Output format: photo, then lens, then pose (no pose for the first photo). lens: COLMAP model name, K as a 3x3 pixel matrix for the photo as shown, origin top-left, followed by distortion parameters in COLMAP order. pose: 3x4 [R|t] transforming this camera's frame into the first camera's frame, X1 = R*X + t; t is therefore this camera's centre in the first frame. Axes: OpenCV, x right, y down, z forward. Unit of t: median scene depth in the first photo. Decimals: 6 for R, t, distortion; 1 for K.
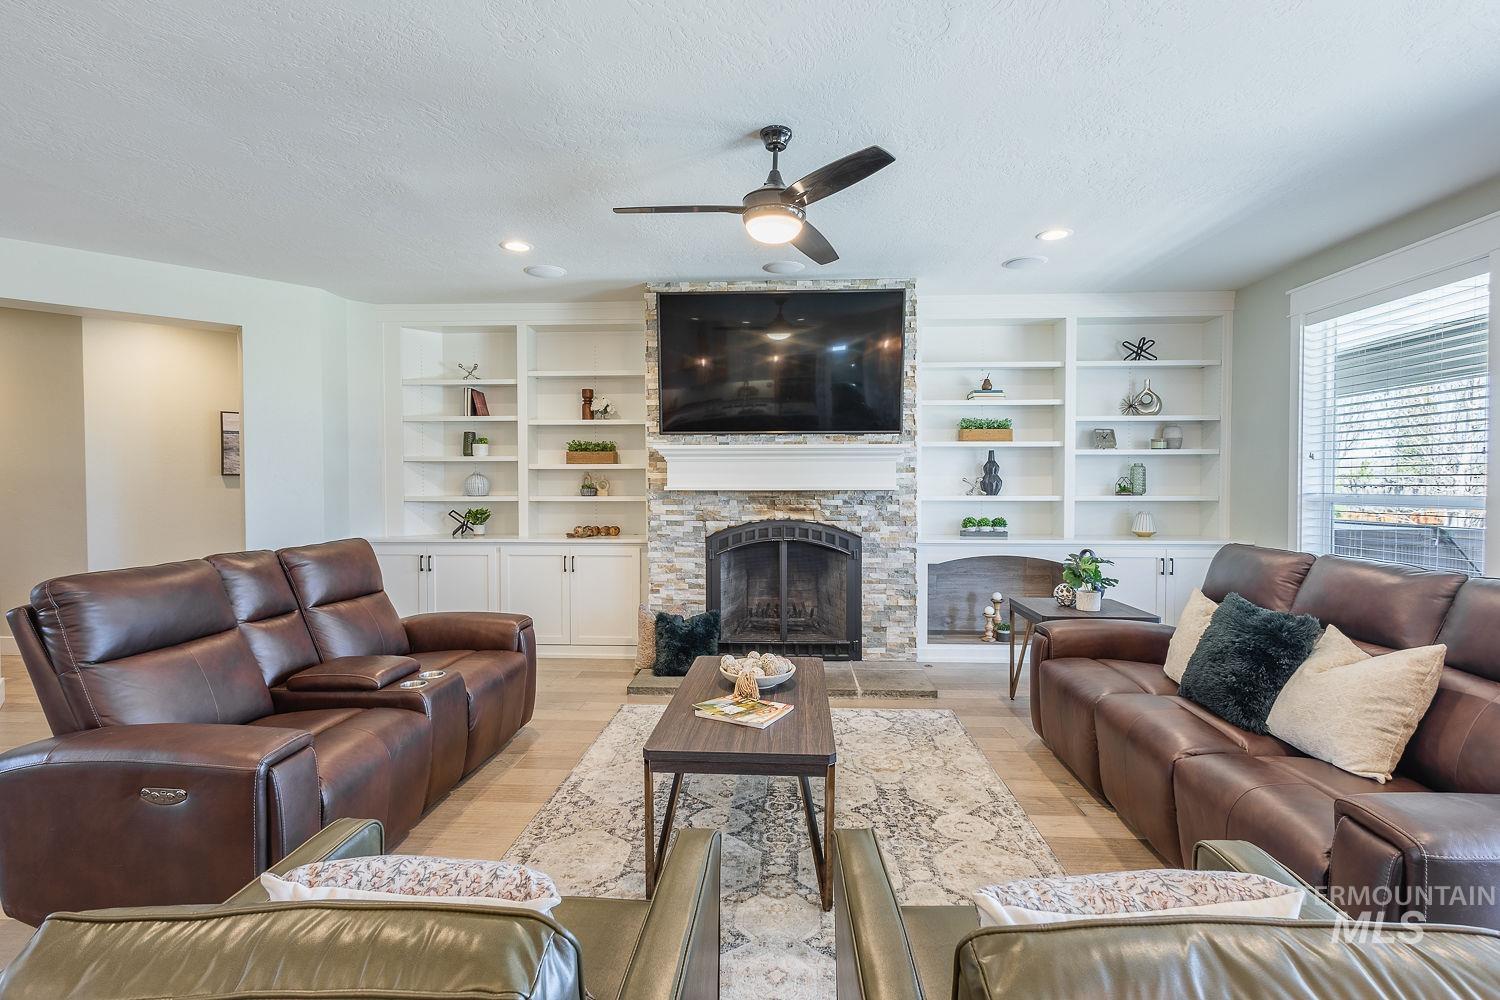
lens RADIAL K [[690.7, 0, 747.8], [0, 690.7, 501.1], [0, 0, 1]] dist [0.004785, 0.000058]
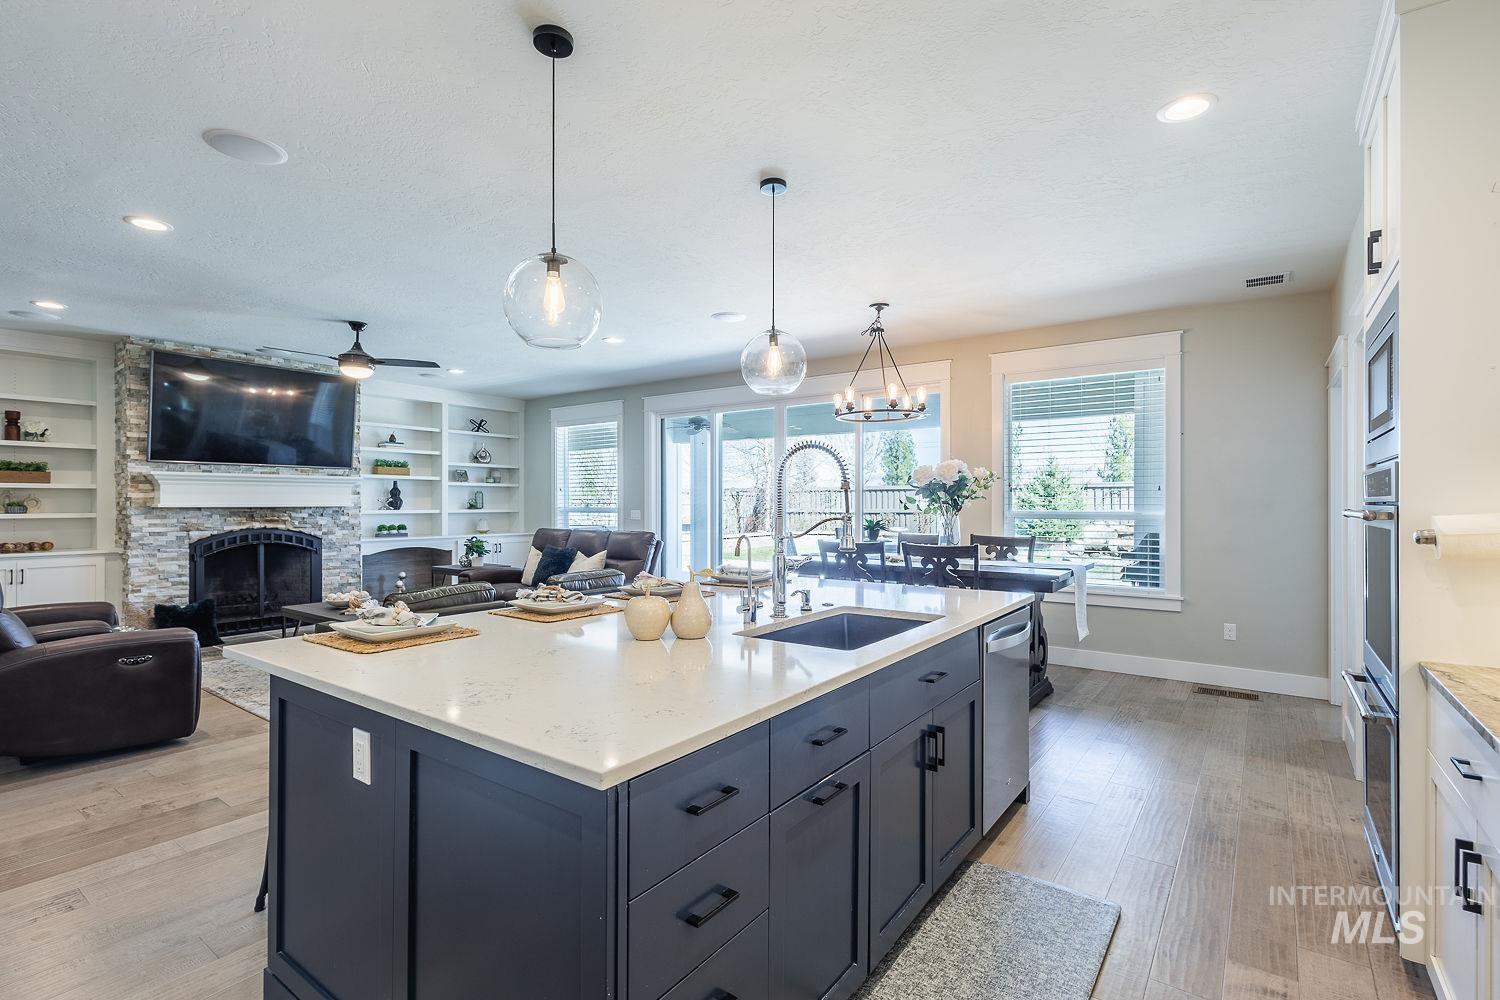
lens RADIAL K [[690.7, 0, 747.8], [0, 690.7, 501.1], [0, 0, 1]] dist [0.004785, 0.000058]
pose [[0.549373, 0.003591, 0.835569, -0.560628], [0.020348, 0.999637, -0.017674, 0.016644], [-0.835329, 0.026712, 0.549100, -0.560216]]
